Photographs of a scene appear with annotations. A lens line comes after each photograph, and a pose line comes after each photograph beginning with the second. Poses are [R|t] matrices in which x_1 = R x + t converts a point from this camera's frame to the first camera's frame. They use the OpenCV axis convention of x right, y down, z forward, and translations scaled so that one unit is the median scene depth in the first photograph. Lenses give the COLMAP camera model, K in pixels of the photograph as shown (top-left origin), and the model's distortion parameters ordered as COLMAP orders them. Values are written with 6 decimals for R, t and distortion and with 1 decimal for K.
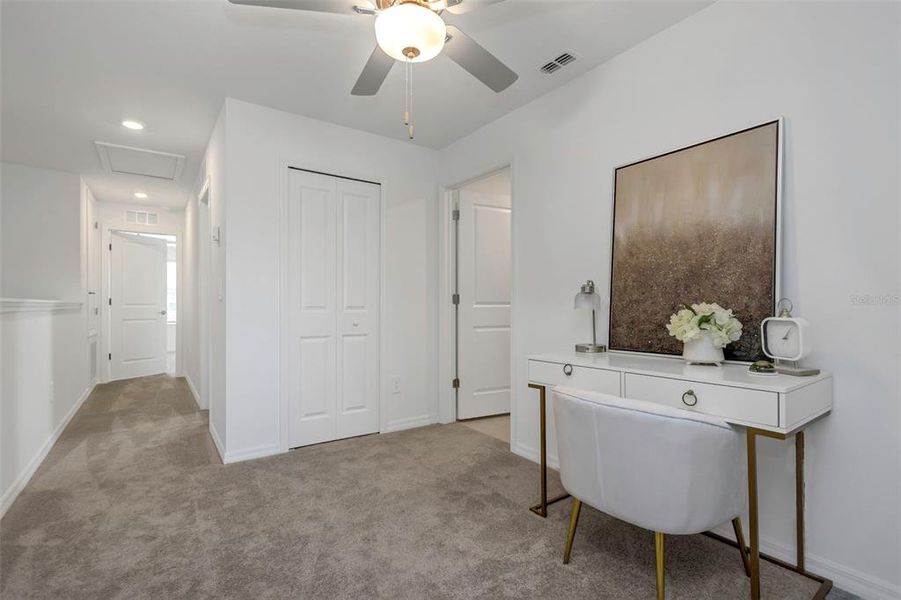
lens RADIAL K [[414.9, 0, 434.2], [0, 414.9, 297.1], [0, 0, 1]] dist [-0.000311, 0.000015]
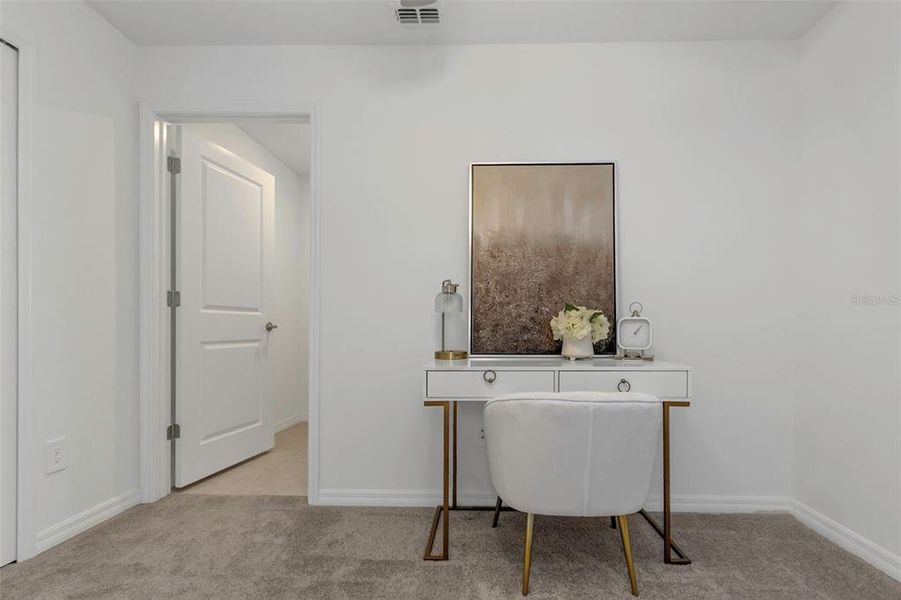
lens RADIAL K [[429.7, 0, 451.6], [0, 429.7, 328.1], [0, 0, 1]] dist [-0.001780, -0.000683]
pose [[0.578576, 0.008182, 0.815587, -0.408638], [-0.022672, 0.999725, 0.006054, 0.062658], [-0.815313, -0.021994, 0.578602, 0.488422]]
